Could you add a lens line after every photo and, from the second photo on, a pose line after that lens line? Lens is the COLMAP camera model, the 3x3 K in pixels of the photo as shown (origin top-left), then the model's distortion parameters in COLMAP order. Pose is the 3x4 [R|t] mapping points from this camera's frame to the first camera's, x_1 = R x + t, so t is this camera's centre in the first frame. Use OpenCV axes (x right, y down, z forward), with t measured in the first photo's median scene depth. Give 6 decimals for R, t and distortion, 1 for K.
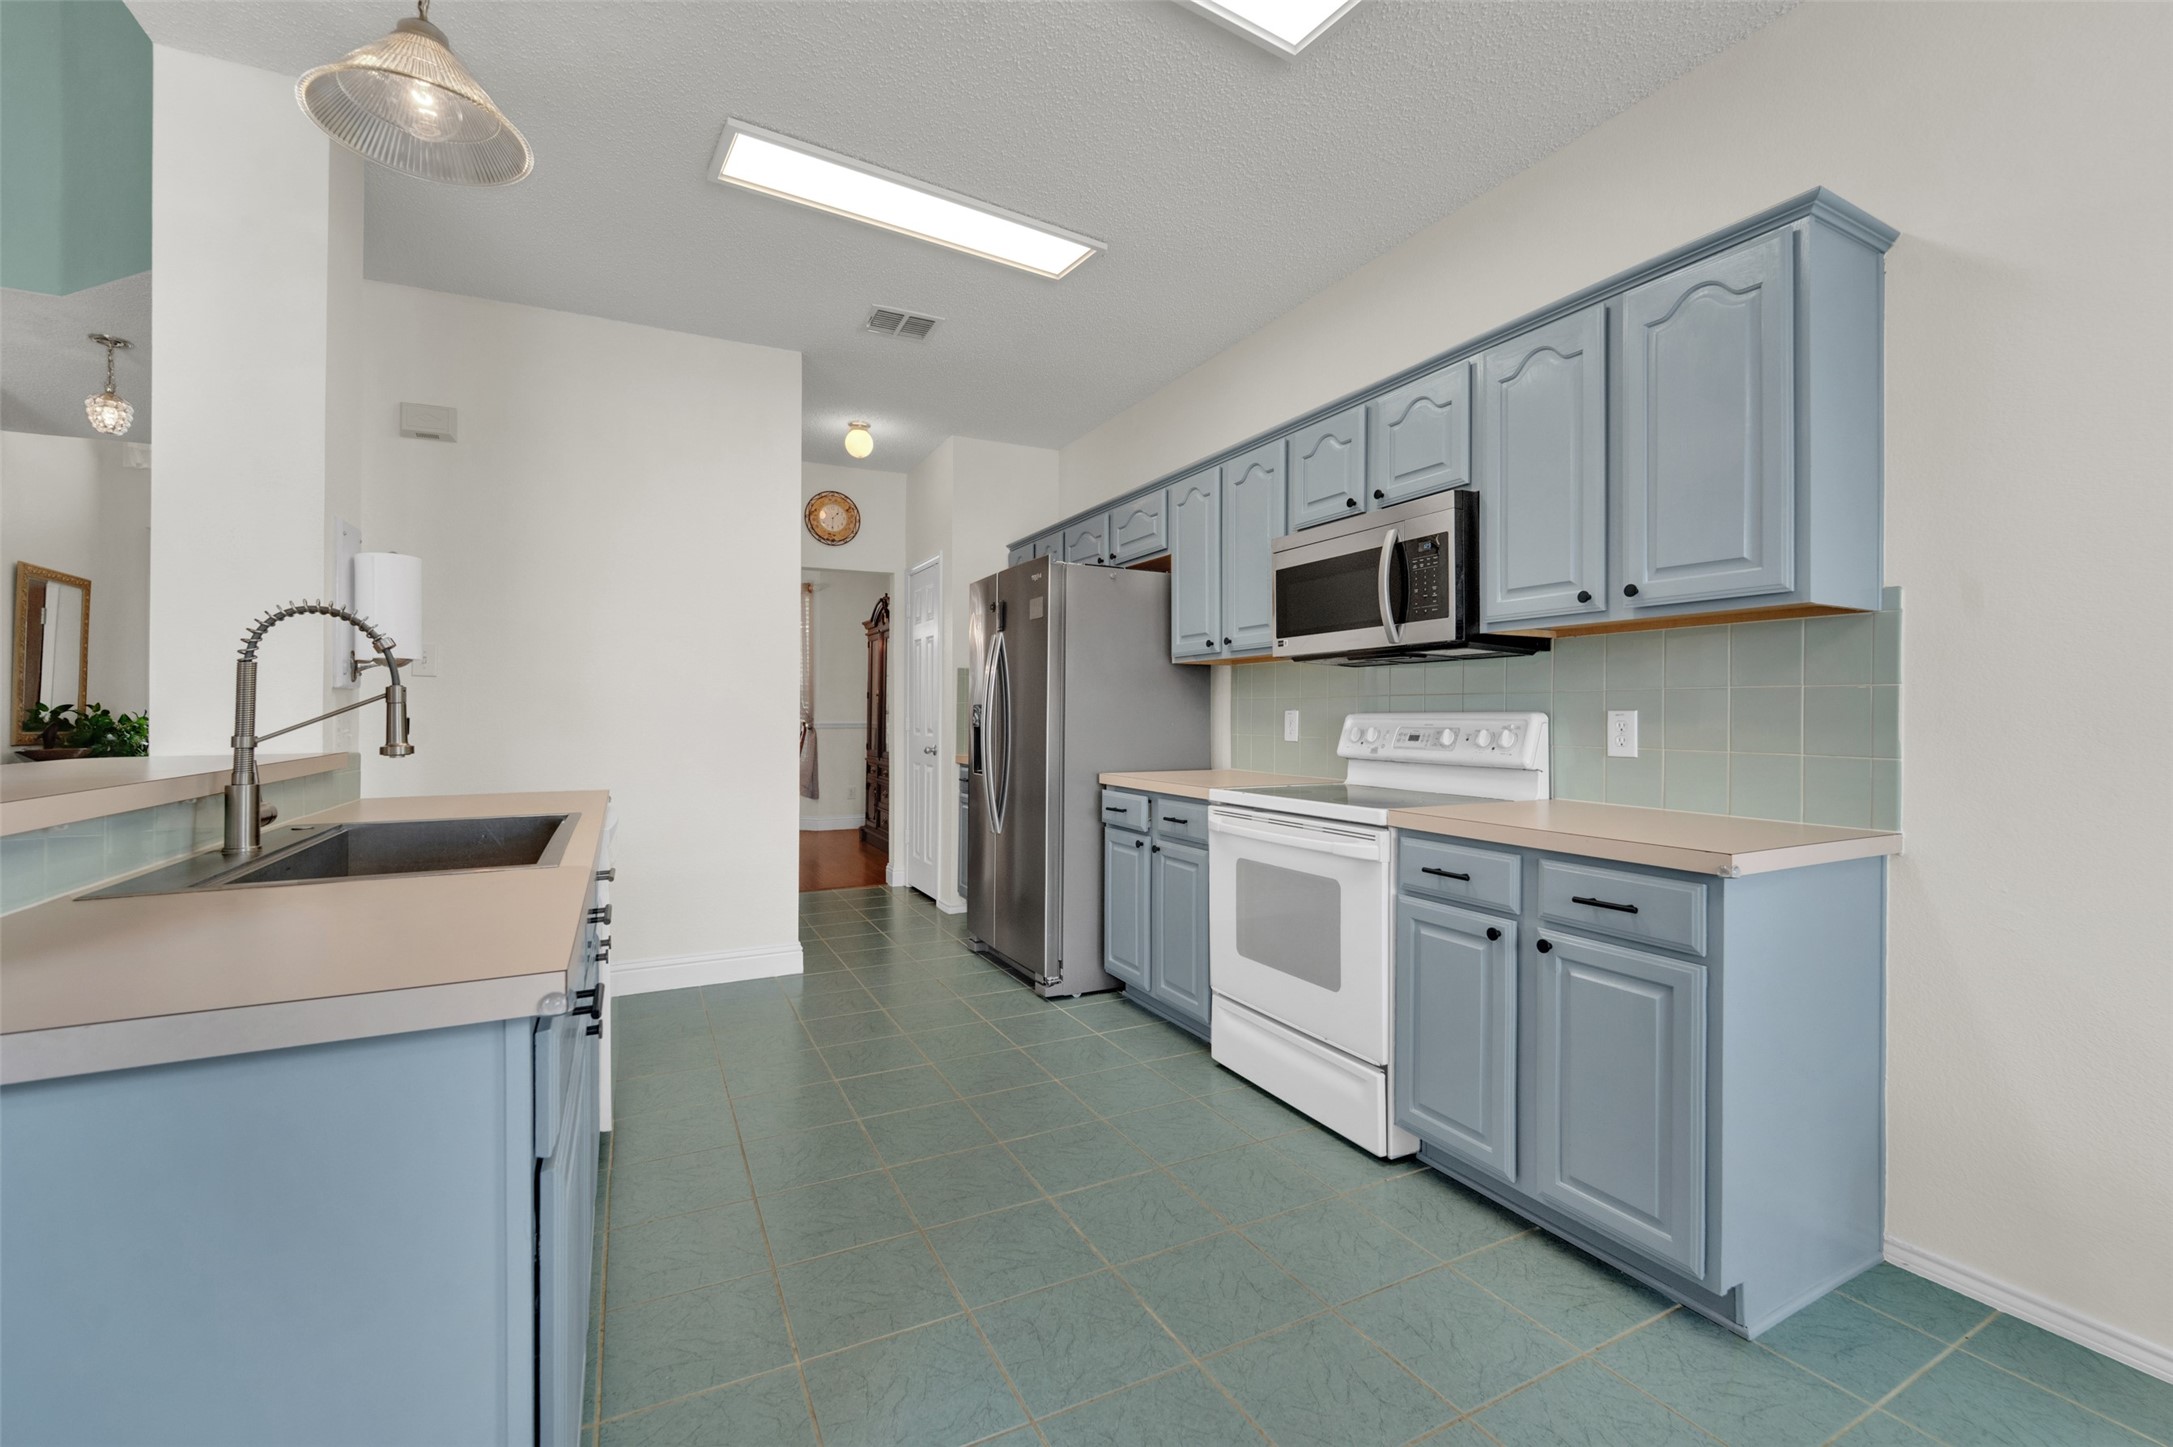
lens RADIAL K [[893.3, 0, 1077.3], [0, 893.3, 723.7], [0, 0, 1]] dist [-0.008734, 0.002547]
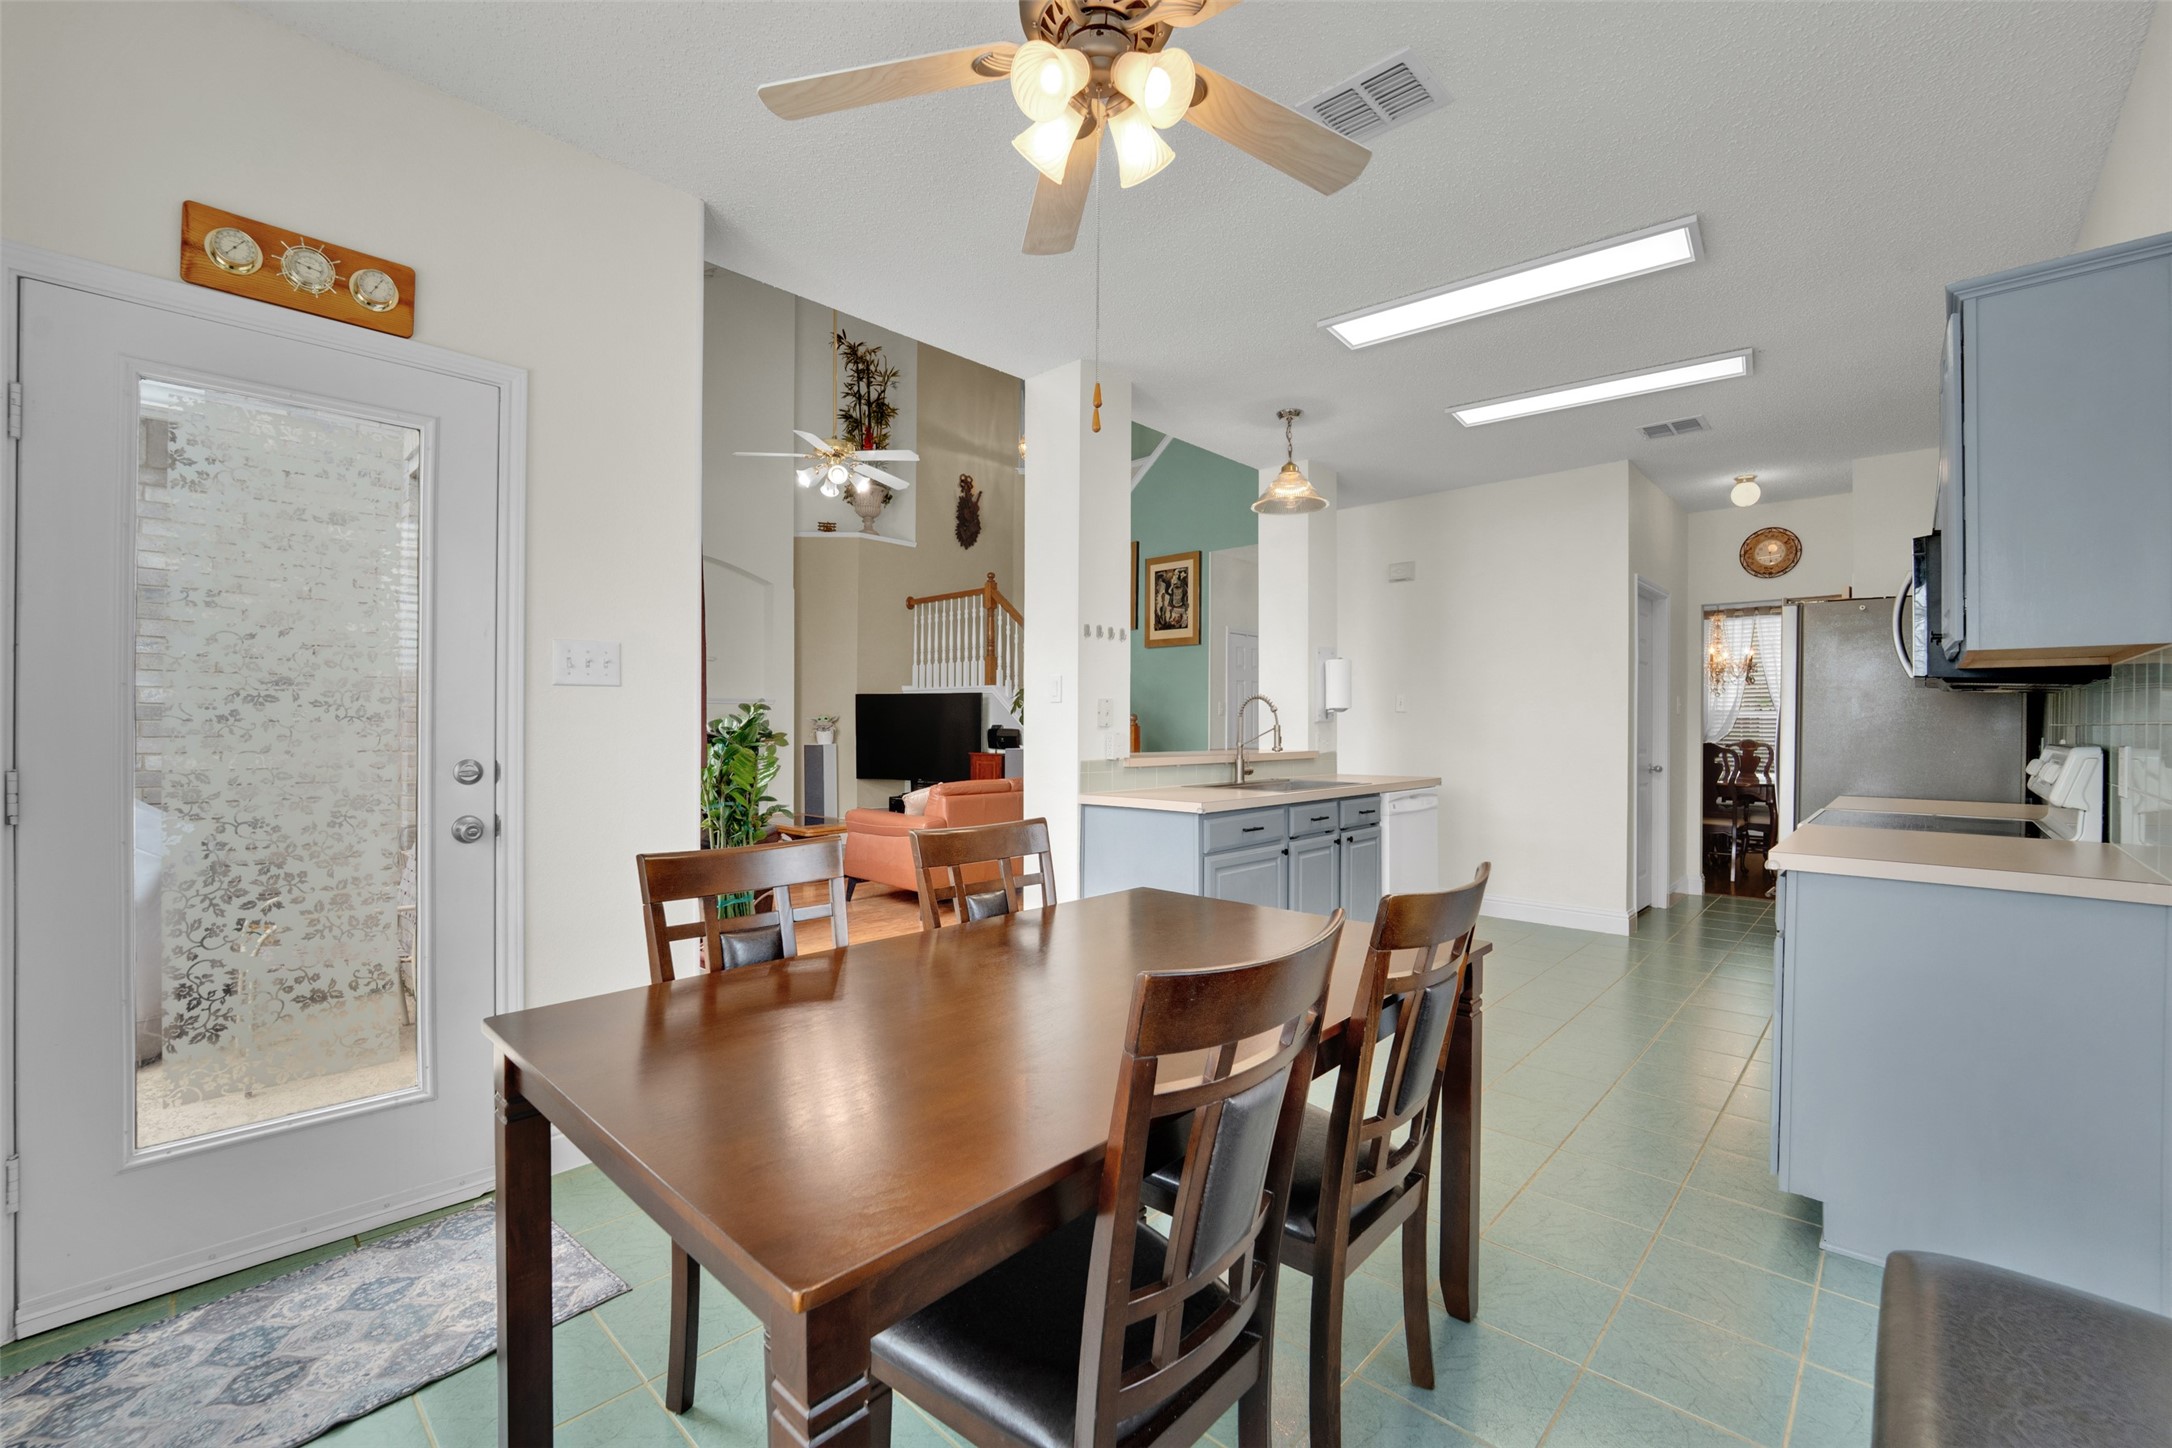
lens RADIAL K [[892.9, 0, 1134.2], [0, 892.9, 736.1], [0, 0, 1]] dist [-0.008734, 0.002547]
pose [[0.392190, 0.012874, -0.919794, 0.680887], [-0.016397, 0.999841, 0.007003, -0.009381], [0.919738, 0.012335, 0.392339, -0.191745]]
